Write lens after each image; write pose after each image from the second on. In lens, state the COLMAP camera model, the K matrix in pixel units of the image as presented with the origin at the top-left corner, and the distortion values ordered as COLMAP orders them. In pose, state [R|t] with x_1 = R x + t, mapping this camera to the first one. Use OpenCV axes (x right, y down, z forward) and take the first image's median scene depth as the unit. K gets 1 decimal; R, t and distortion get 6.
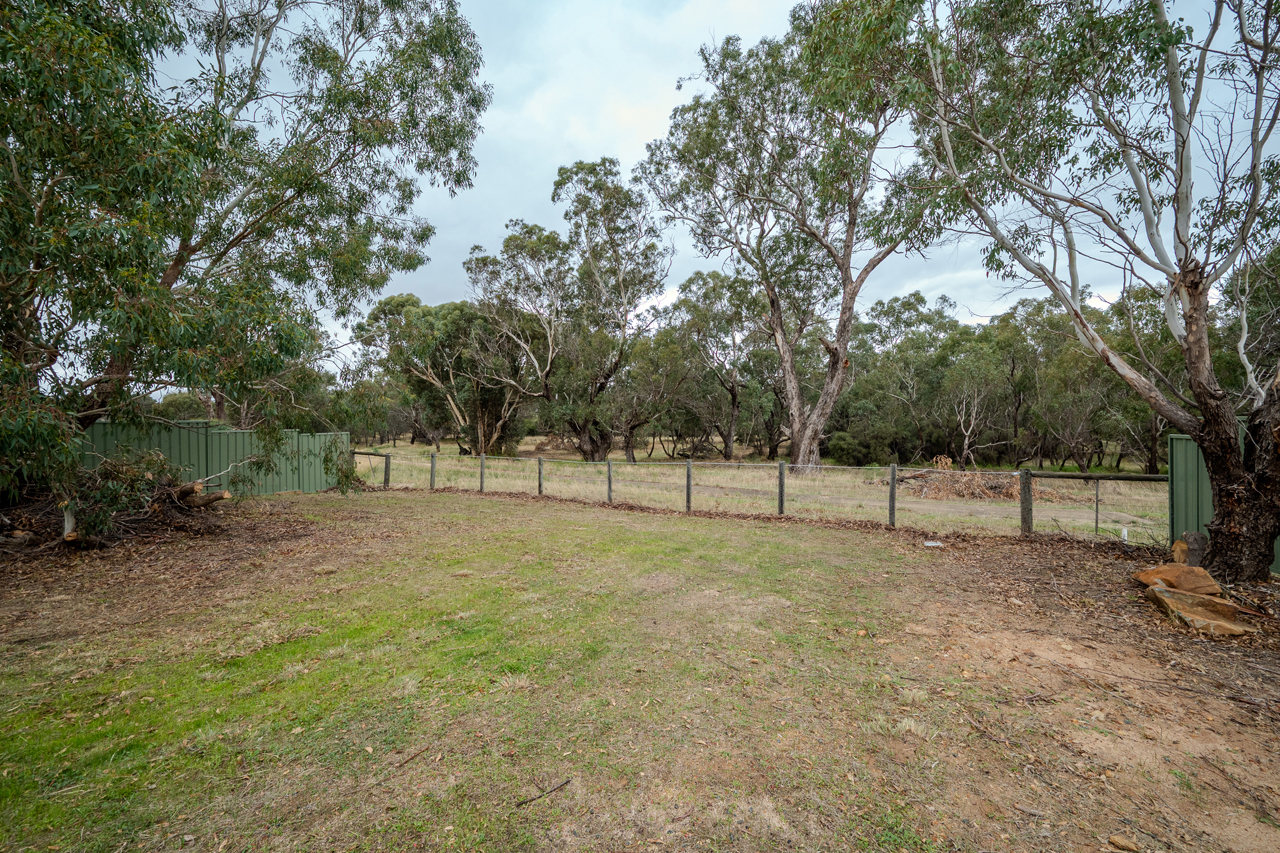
lens RADIAL K [[495.0, 0, 653.5], [0, 495.0, 426.9], [0, 0, 1]] dist [0.002026, -0.000015]
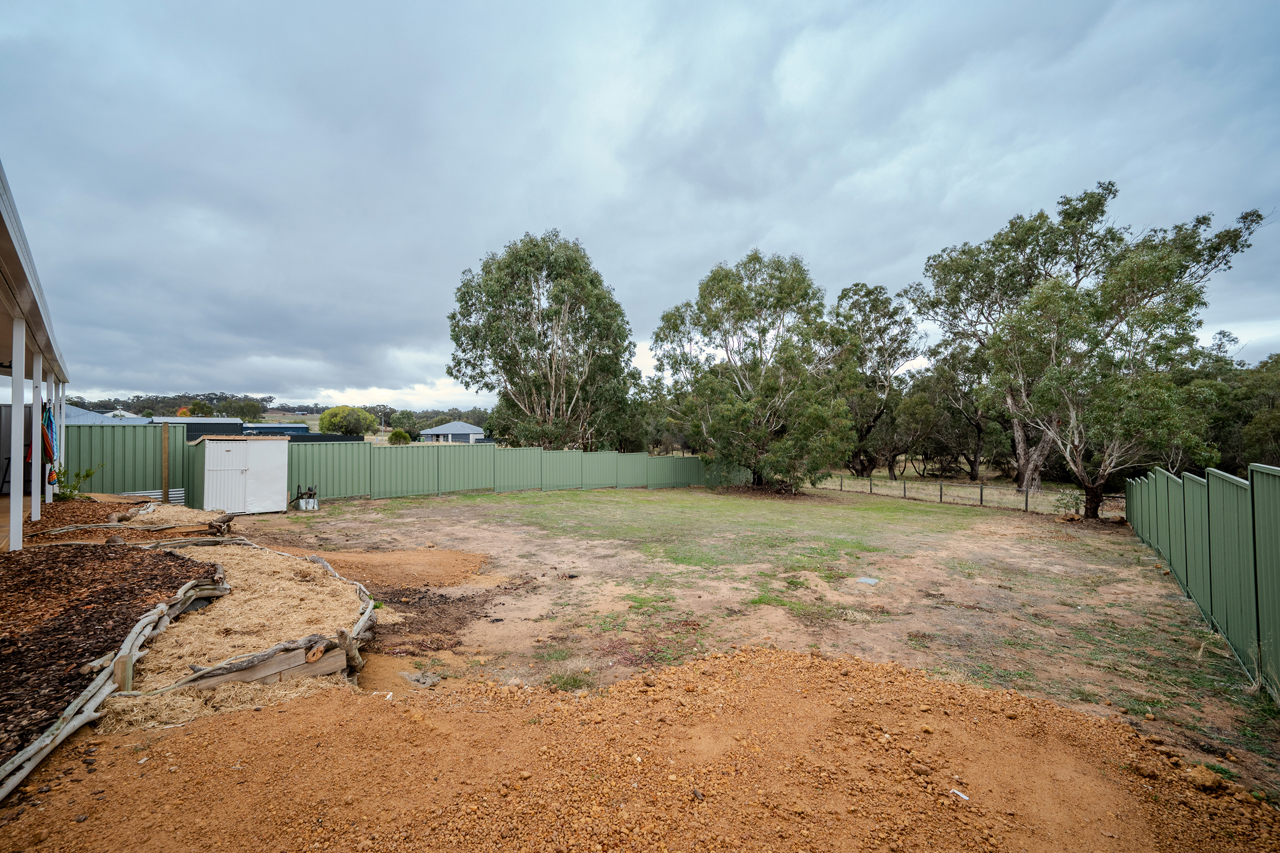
lens RADIAL K [[495.0, 0, 647.5], [0, 495.0, 423.1], [0, 0, 1]] dist [0.002026, -0.000015]
pose [[0.899231, -0.002145, -0.437470, -0.055713], [-0.008752, 0.999700, -0.022893, -0.053147], [0.437387, 0.024415, 0.898942, -0.620042]]
